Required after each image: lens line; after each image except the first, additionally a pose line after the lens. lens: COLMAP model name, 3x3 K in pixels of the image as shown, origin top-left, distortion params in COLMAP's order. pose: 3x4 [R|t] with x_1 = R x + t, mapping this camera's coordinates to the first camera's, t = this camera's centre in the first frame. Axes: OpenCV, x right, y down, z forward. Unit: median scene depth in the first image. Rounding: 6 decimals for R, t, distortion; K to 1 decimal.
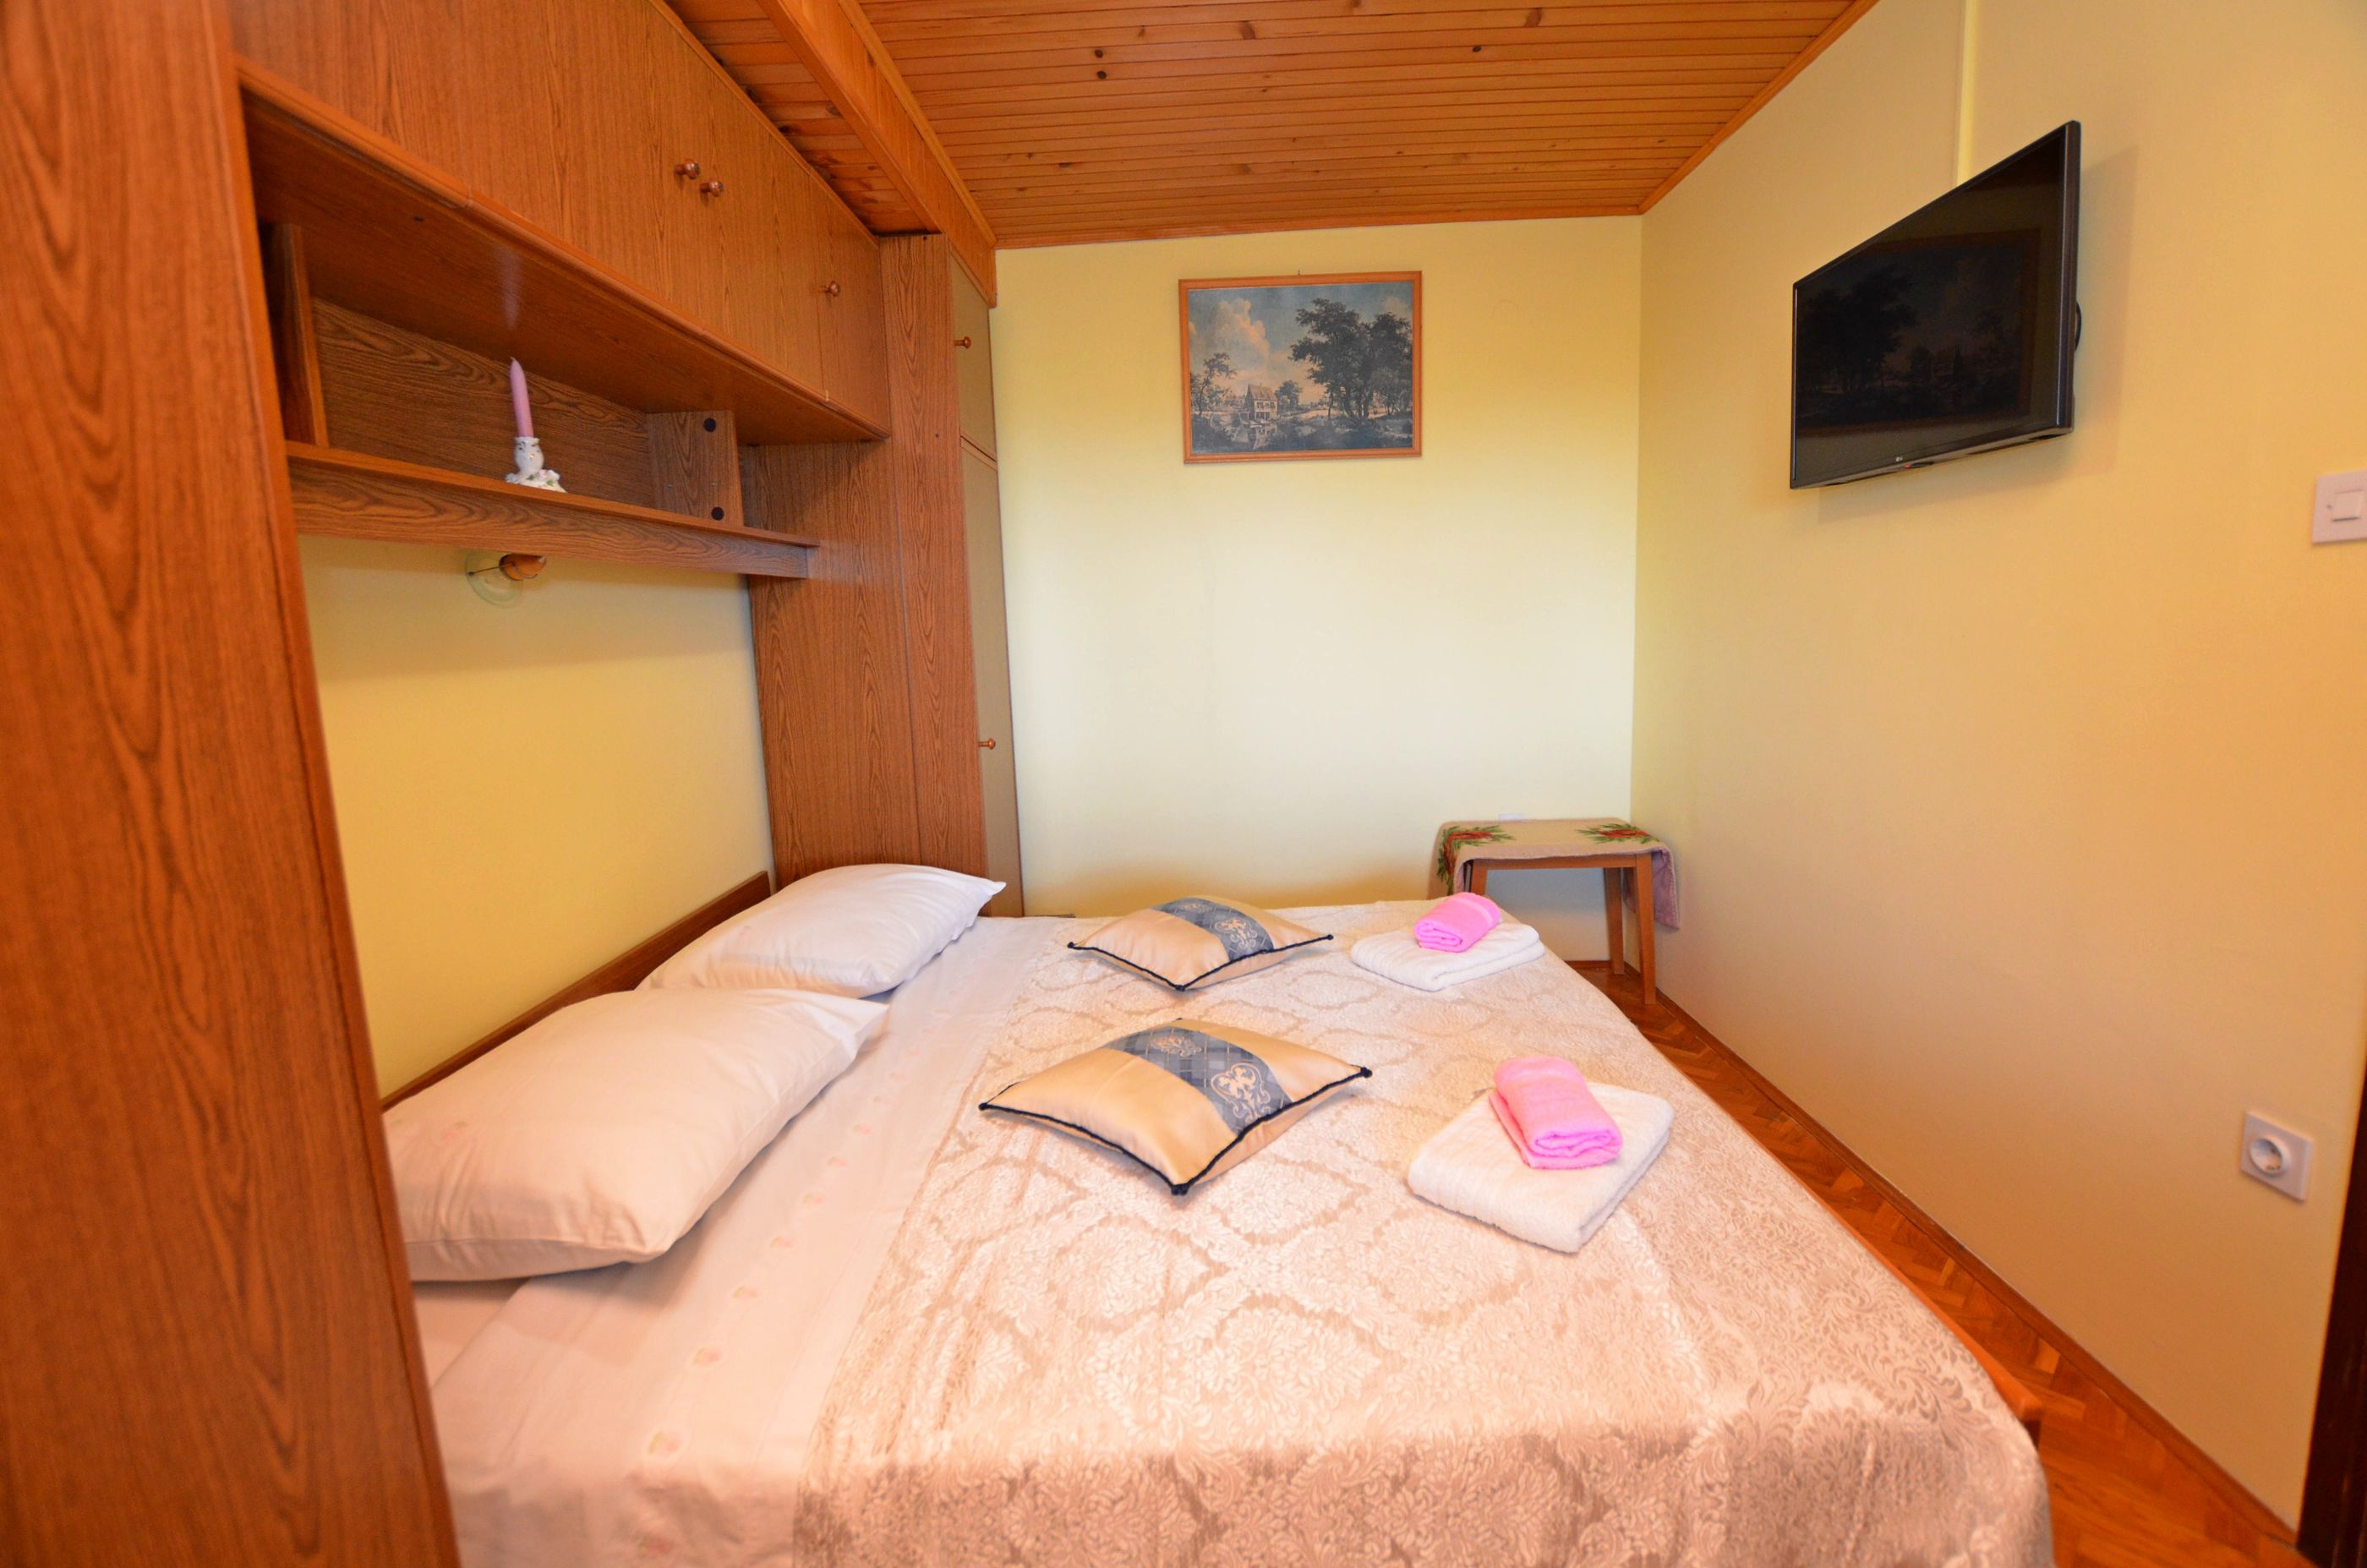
lens RADIAL K [[1047.7, 0, 1183.5], [0, 1047.7, 784.0], [0, 0, 1]] dist [-0.034745, 0.007557]
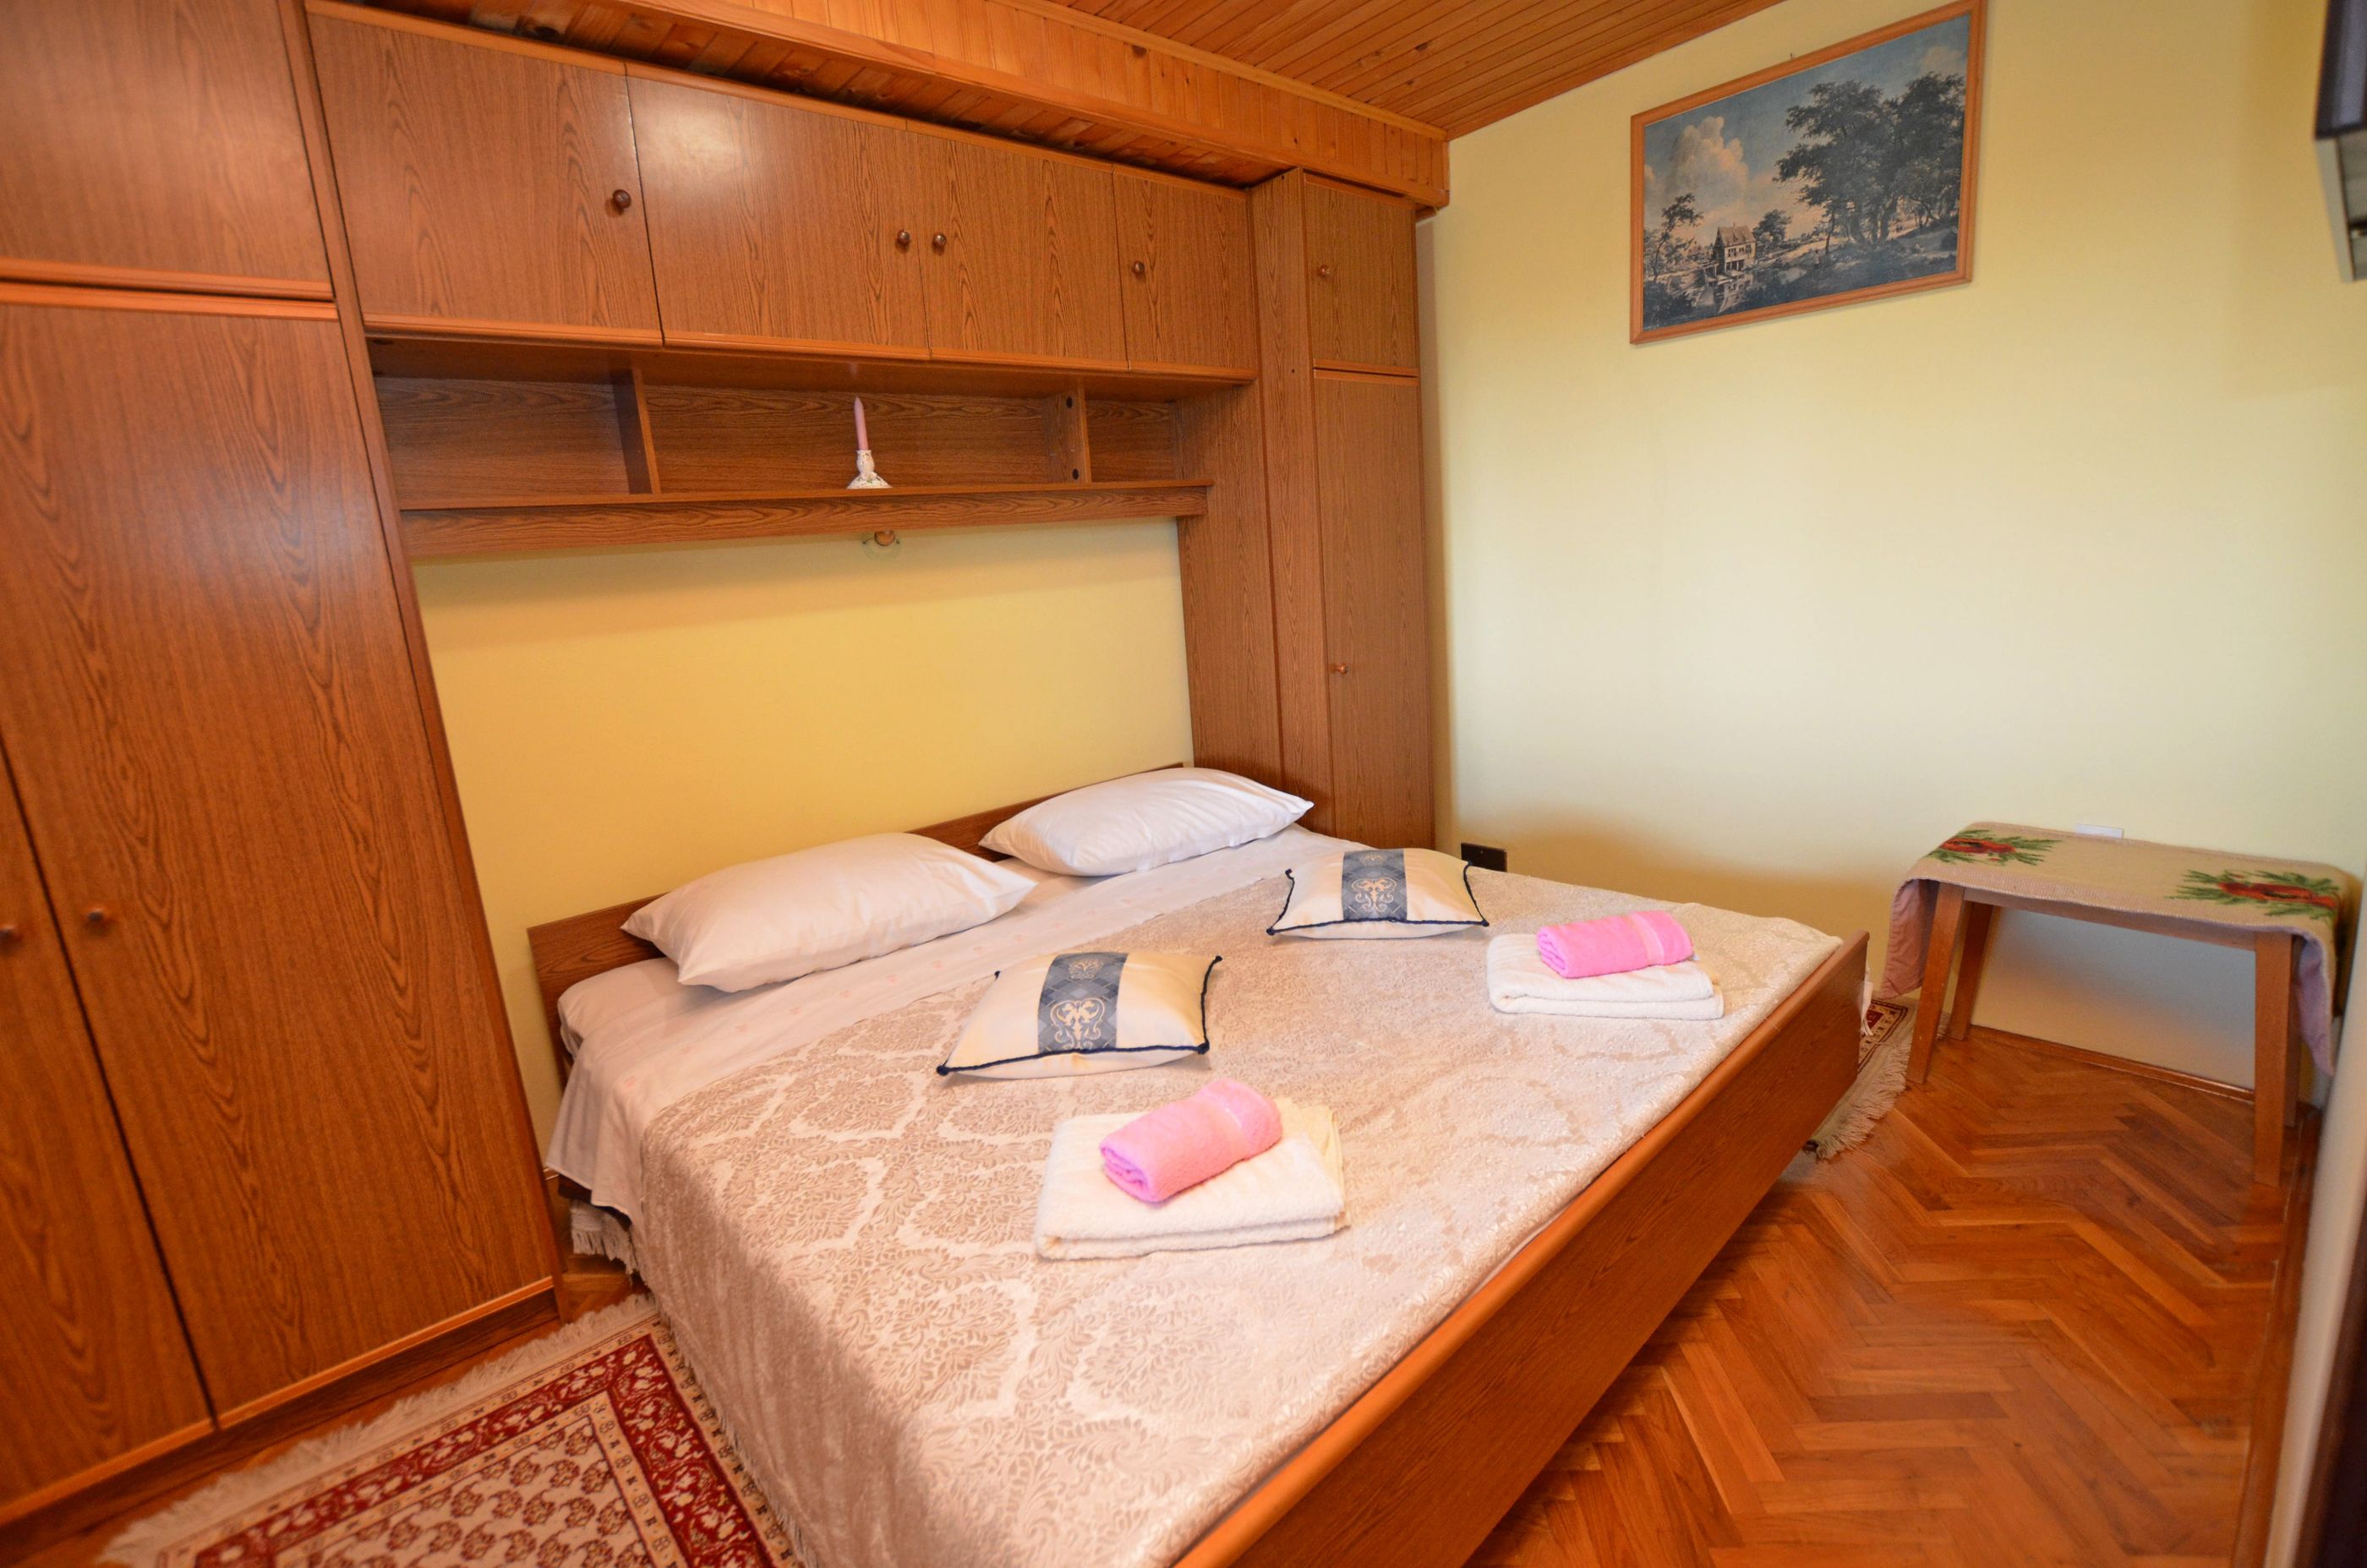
lens RADIAL K [[1041.6, 0, 1186.8], [0, 1041.6, 768.9], [0, 0, 1]] dist [-0.023260, 0.000405]
pose [[0.667621, 0.139329, -0.731348, 0.611787], [-0.065444, 0.989513, 0.128771, -0.079523], [0.741619, -0.038108, 0.669738, 0.248821]]
